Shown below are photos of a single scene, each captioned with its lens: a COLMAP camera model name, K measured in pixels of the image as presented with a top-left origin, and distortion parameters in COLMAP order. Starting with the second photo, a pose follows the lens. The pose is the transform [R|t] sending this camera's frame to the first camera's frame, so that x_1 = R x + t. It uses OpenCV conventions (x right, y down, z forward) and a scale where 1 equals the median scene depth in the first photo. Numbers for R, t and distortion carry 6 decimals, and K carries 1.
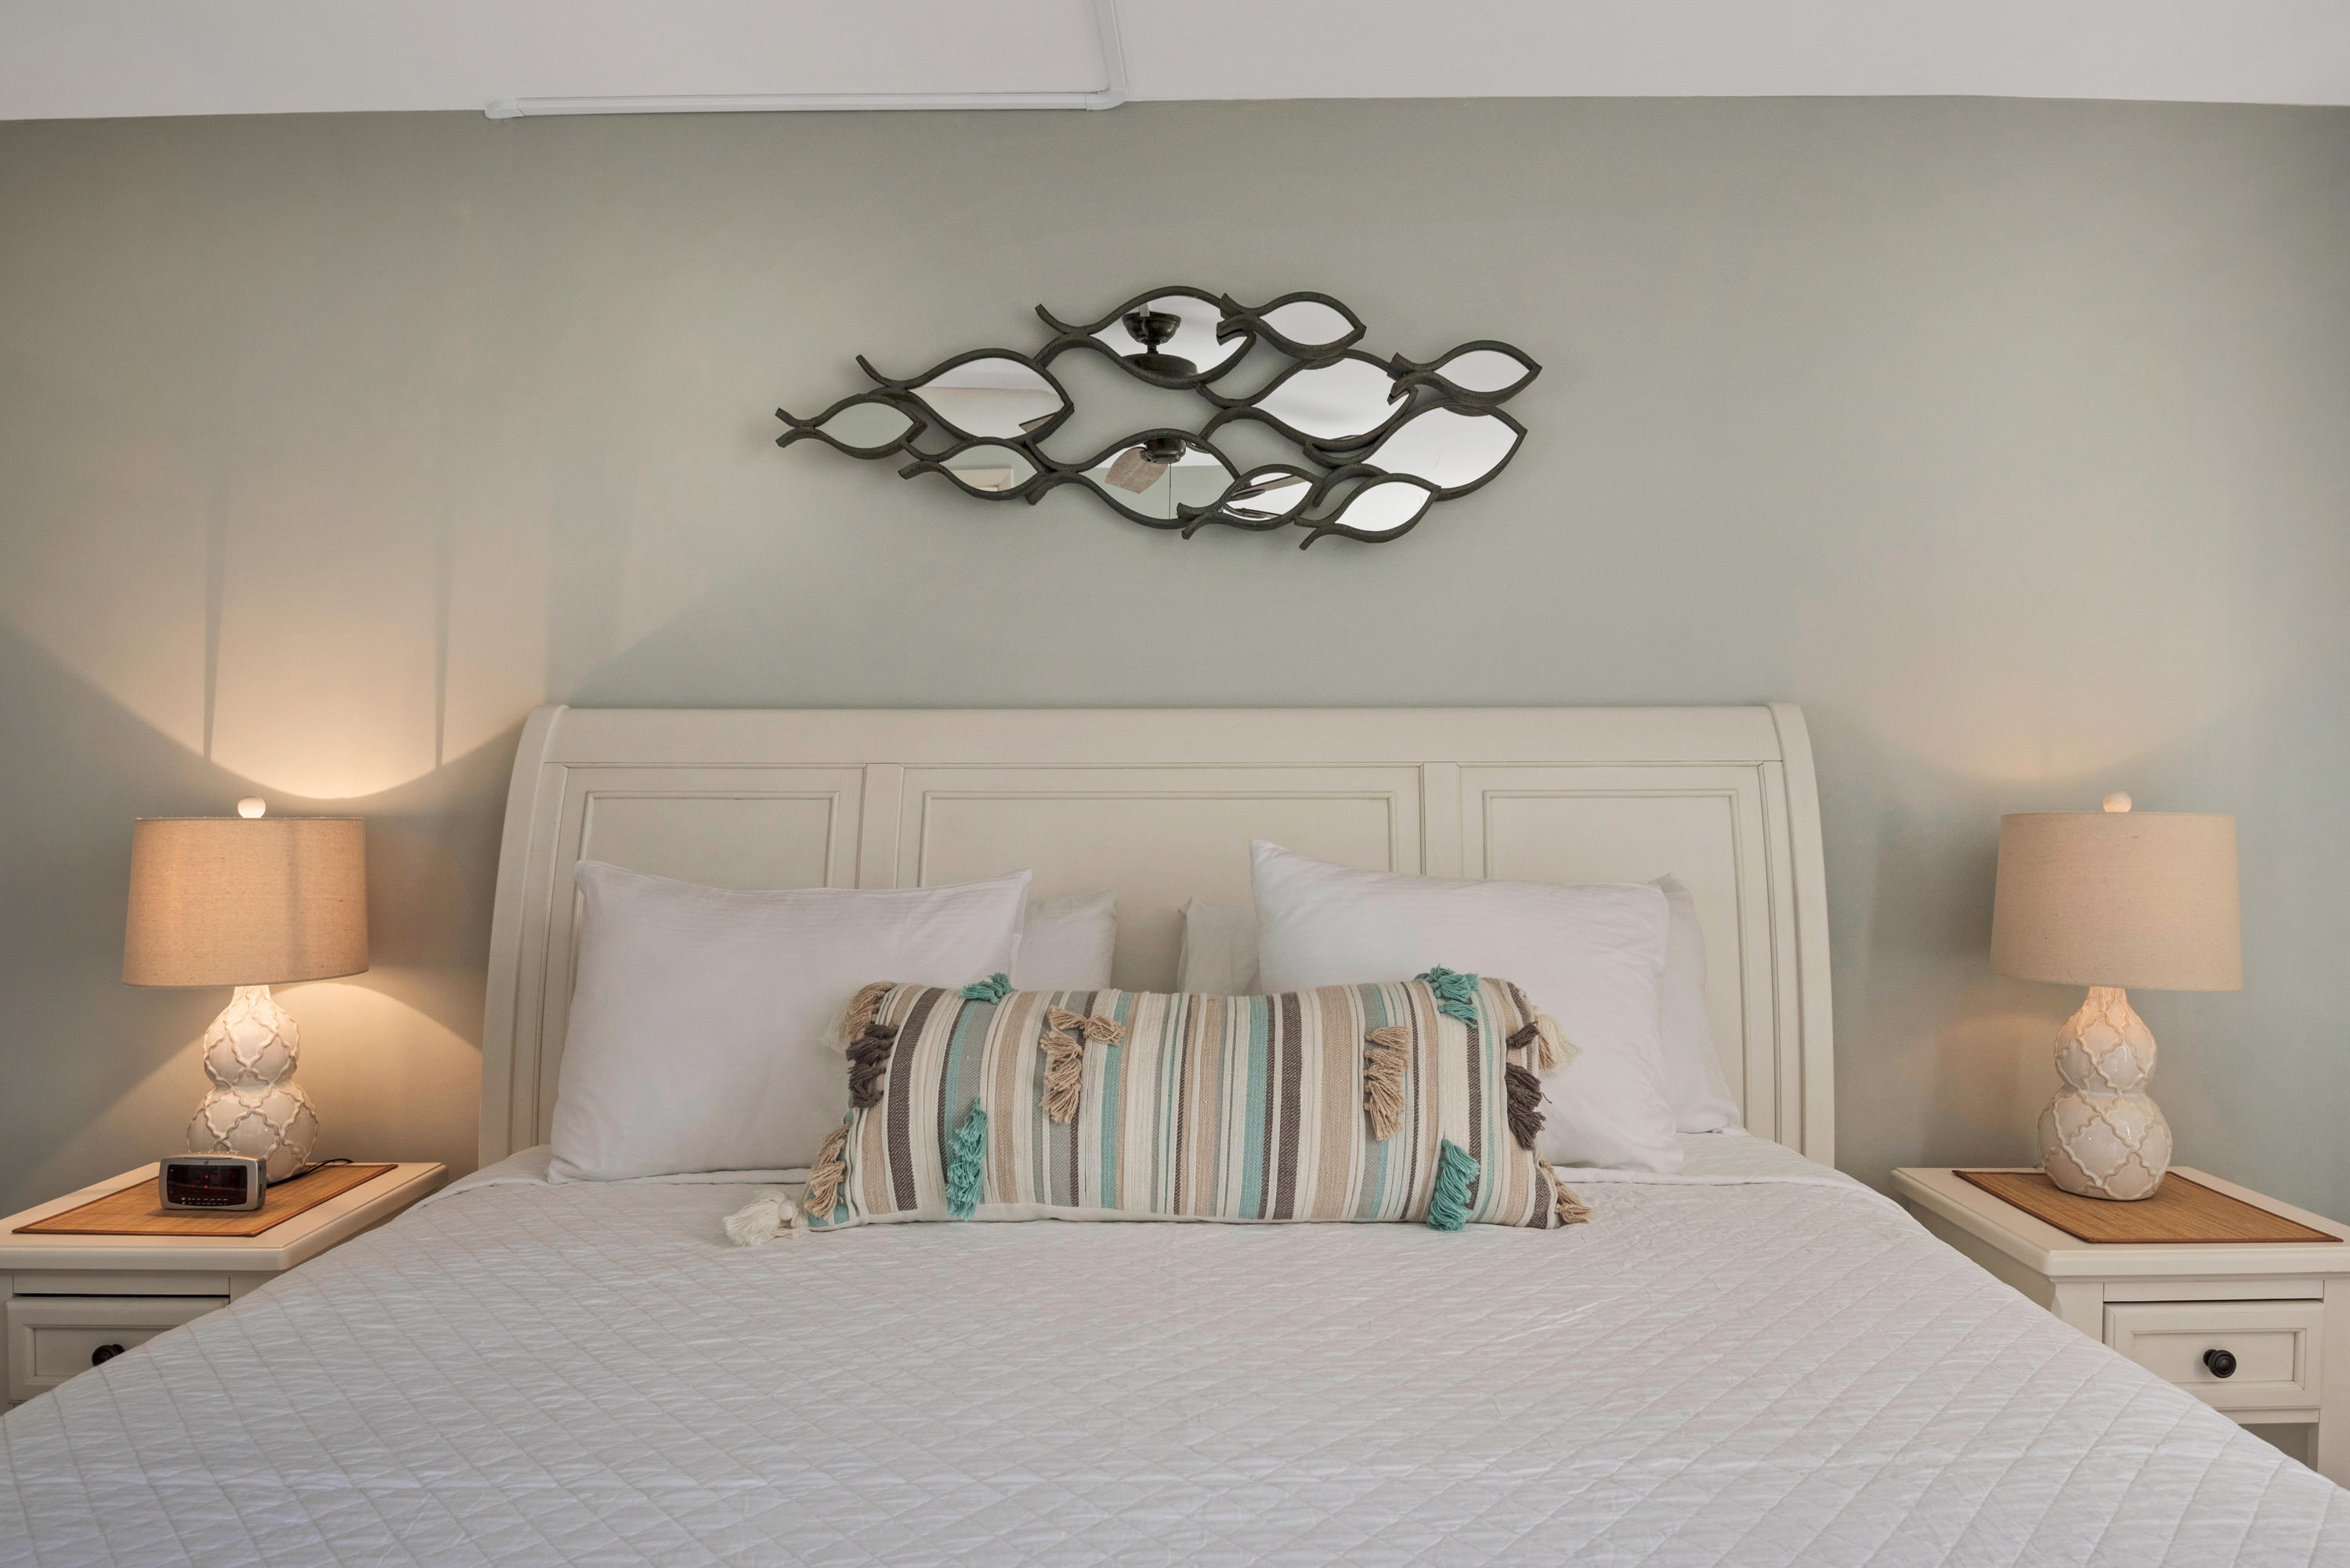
lens RADIAL K [[1459.6, 0, 1175.0], [0, 1459.6, 784.0], [0, 0, 1]] dist [-0.005941, -0.001939]
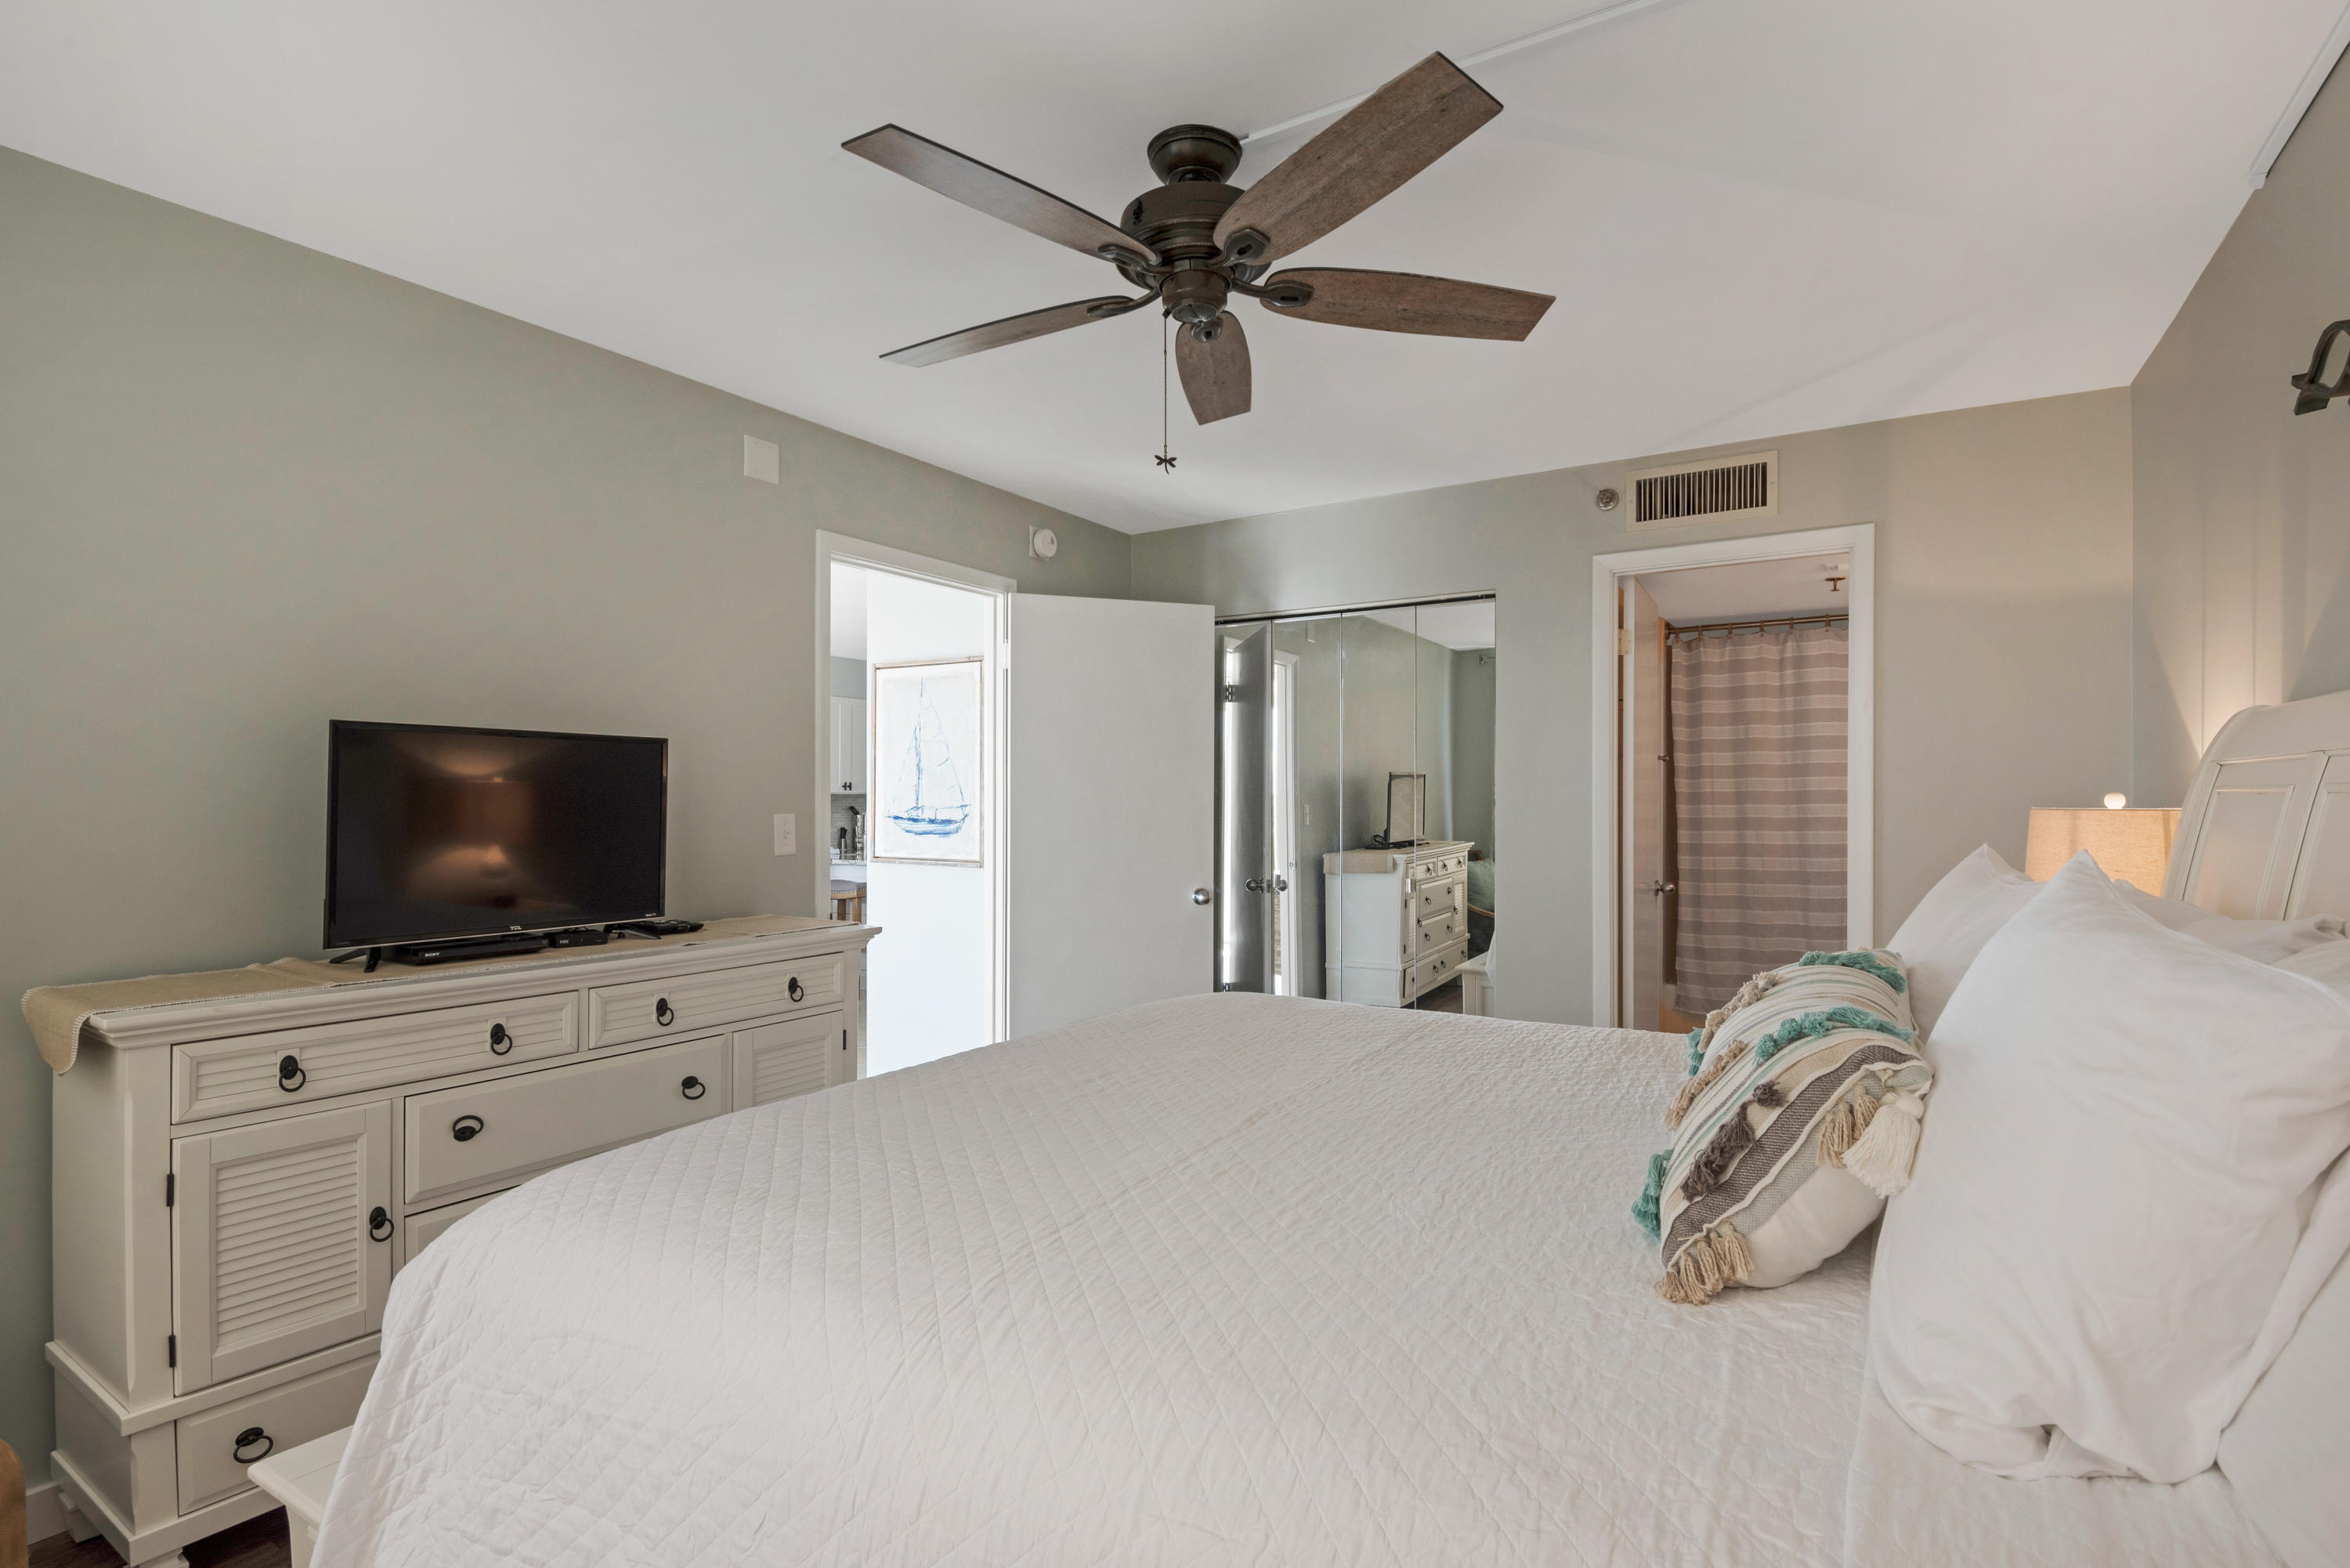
lens RADIAL K [[1126.1, 0, 1175.0], [0, 1126.1, 784.0], [0, 0, 1]] dist [-0.001933, -0.000276]
pose [[-0.494118, -0.009958, -0.869338, 0.694063], [0.015018, 0.999687, -0.019987, 0.007289], [0.869265, -0.022932, -0.493814, 0.705000]]
